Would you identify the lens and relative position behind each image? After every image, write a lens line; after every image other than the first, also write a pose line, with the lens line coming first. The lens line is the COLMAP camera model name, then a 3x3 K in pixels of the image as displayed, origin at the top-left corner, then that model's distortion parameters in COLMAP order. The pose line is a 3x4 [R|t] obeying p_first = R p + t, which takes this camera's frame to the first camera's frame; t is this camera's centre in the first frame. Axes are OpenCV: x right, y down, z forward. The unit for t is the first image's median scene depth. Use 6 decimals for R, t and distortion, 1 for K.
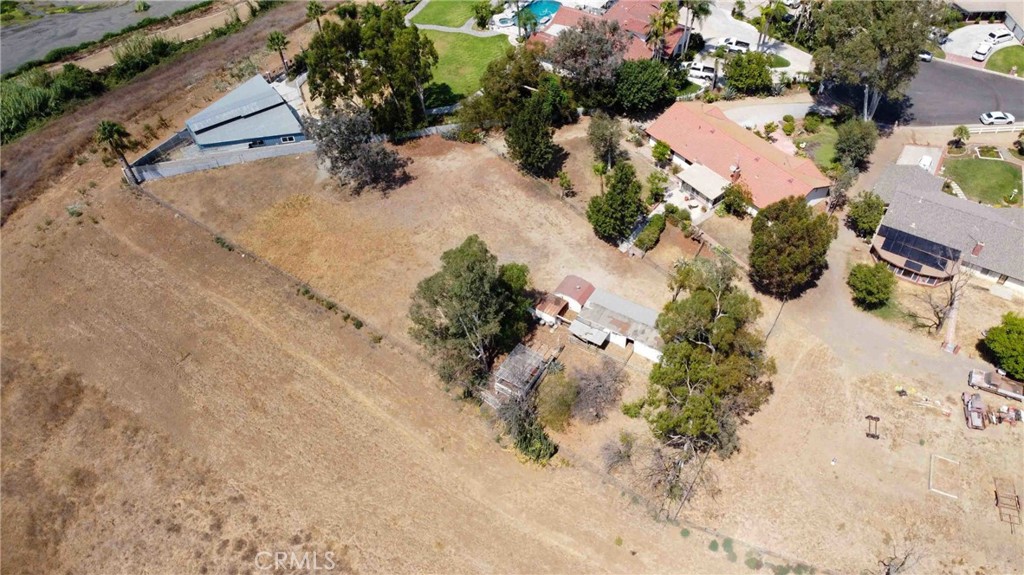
lens RADIAL K [[766.1, 0, 514.7], [0, 766.1, 284.7], [0, 0, 1]] dist [0.004574, -0.001099]
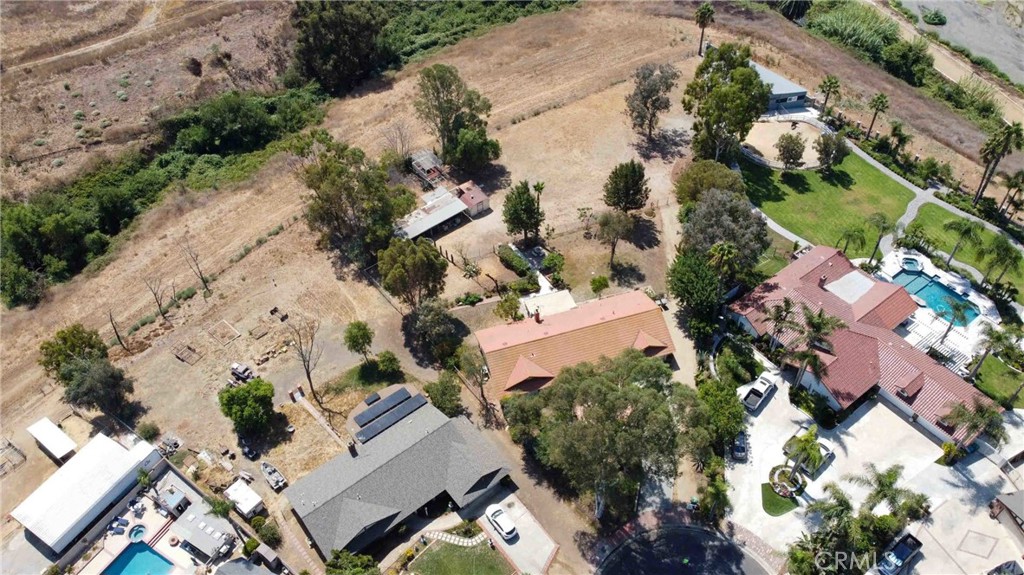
lens RADIAL K [[777.0, 0, 512.0], [0, 777.0, 287.5], [0, 0, 1]] dist [-0.006252, -0.000854]
pose [[-0.335293, 0.703514, -0.626615, 0.949658], [-0.679783, 0.279841, 0.677926, -0.858603], [0.652284, 0.653266, 0.384408, 0.576958]]
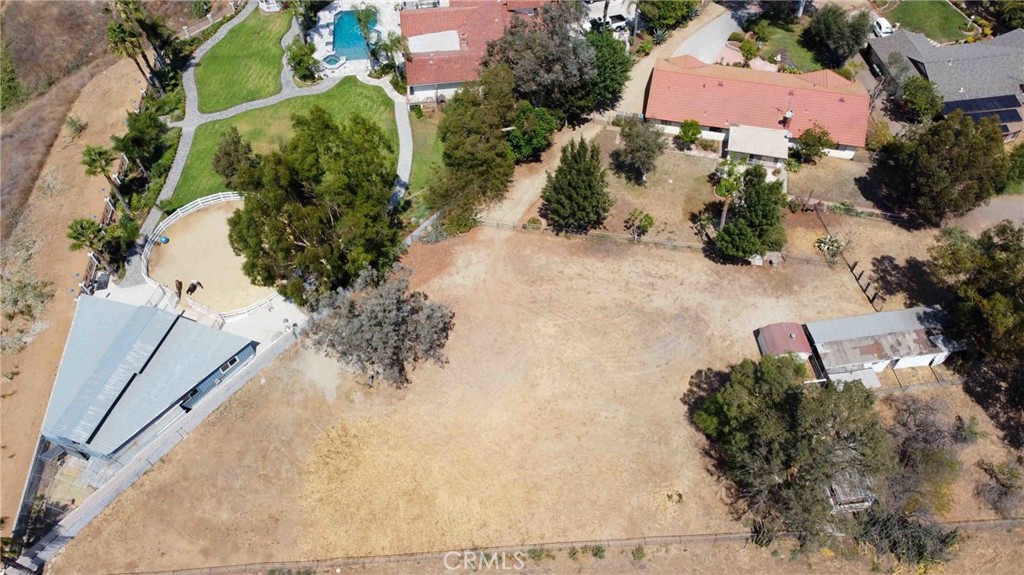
lens RADIAL K [[766.1, 0, 514.7], [0, 766.1, 284.7], [0, 0, 1]] dist [0.004574, -0.001099]
pose [[0.772365, -0.500022, 0.391702, -0.382267], [0.470712, 0.864639, 0.175584, -0.286570], [-0.426476, 0.048763, 0.903183, 0.382123]]
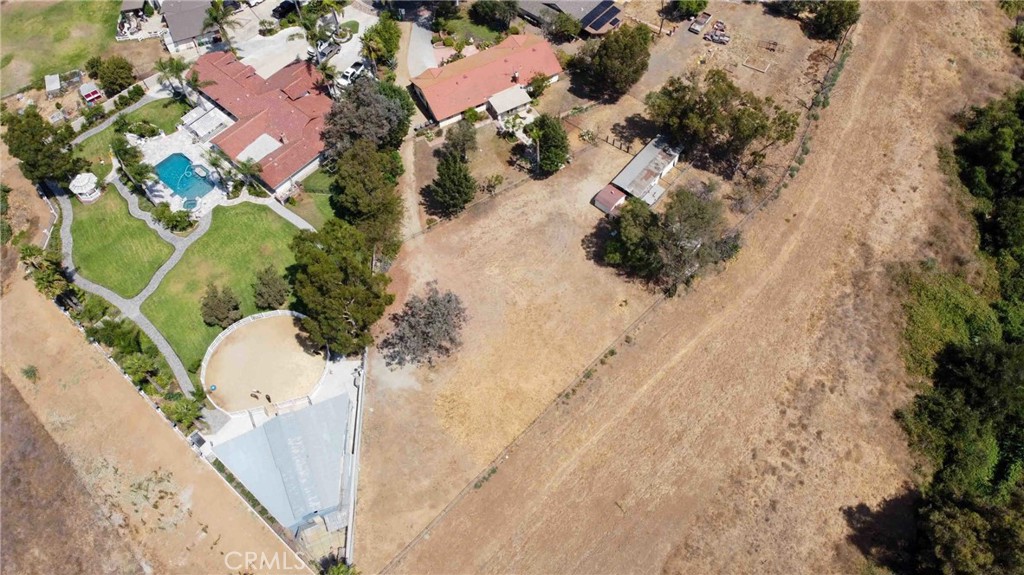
lens RADIAL K [[766.1, 0, 514.7], [0, 766.1, 284.7], [0, 0, 1]] dist [0.004574, -0.001099]
pose [[0.145673, -0.824317, 0.547065, -0.736223], [0.741758, 0.456906, 0.490950, -0.644289], [-0.654656, 0.334272, 0.678003, 0.245457]]
